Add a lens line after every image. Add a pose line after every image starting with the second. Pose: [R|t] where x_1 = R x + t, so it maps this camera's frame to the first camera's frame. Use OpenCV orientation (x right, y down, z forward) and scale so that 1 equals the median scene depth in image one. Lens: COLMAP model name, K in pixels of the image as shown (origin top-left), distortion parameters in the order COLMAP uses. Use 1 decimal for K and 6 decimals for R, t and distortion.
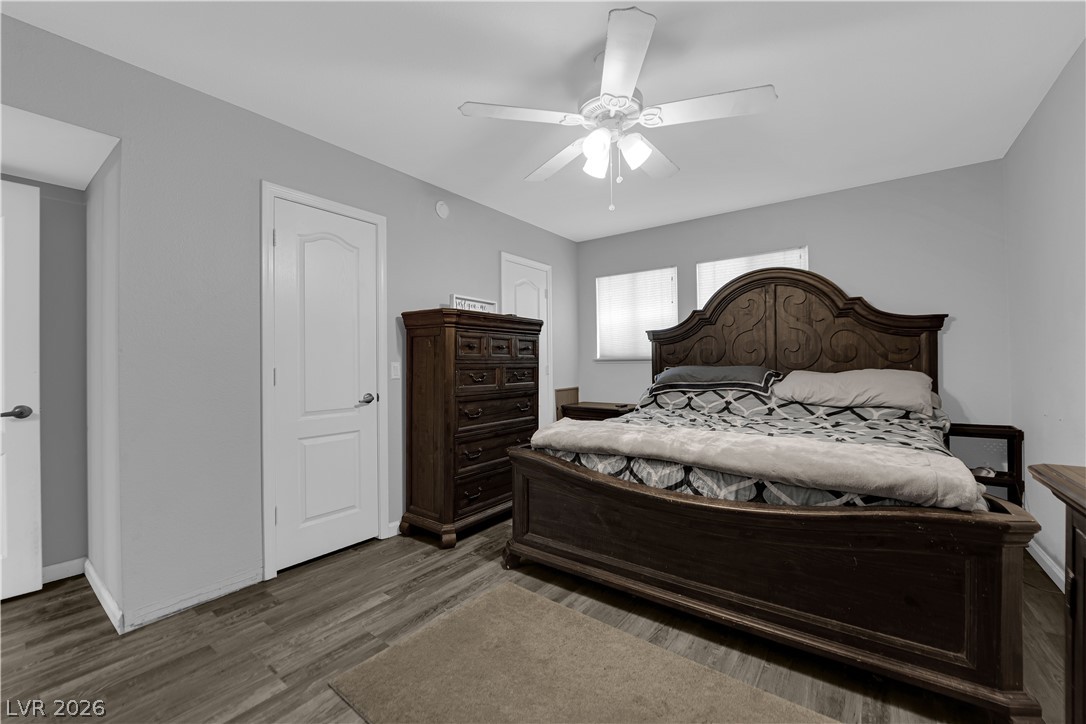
lens RADIAL K [[439.9, 0, 541.8], [0, 439.9, 361.8], [0, 0, 1]] dist [-0.013187, -0.000112]
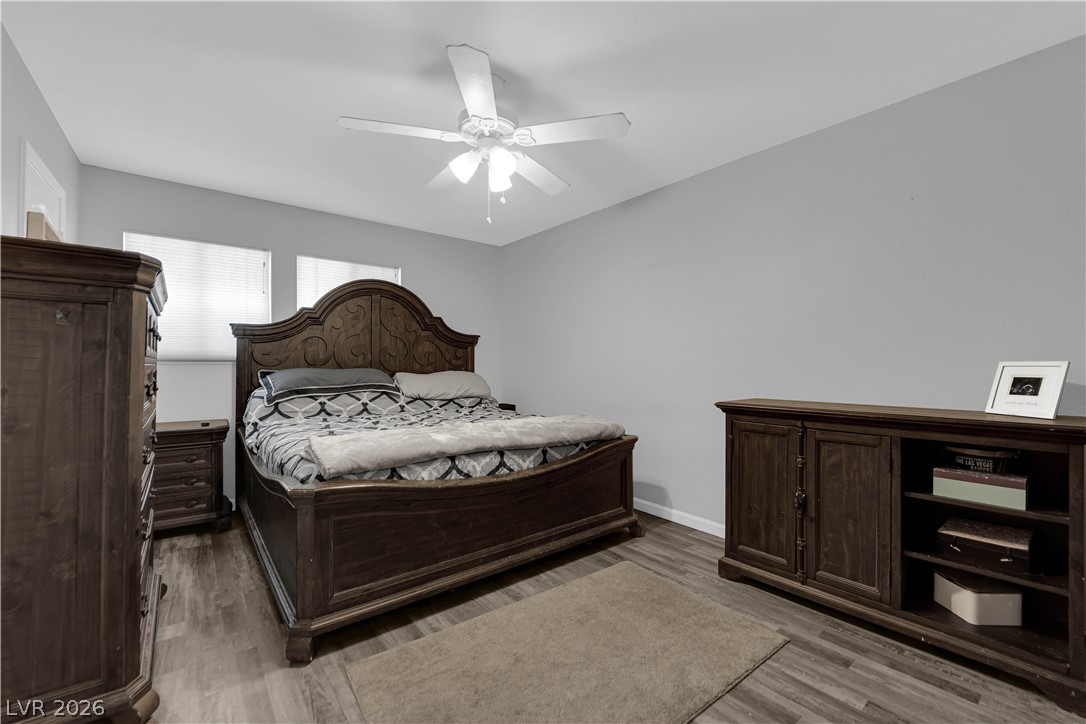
lens RADIAL K [[439.9, 0, 543.3], [0, 439.9, 365.0], [0, 0, 1]] dist [-0.013187, -0.000112]
pose [[0.238986, 0.009665, 0.970975, -0.567896], [-0.009127, 0.999929, -0.007707, 0.006420], [-0.970980, -0.007020, 0.239057, 0.415388]]
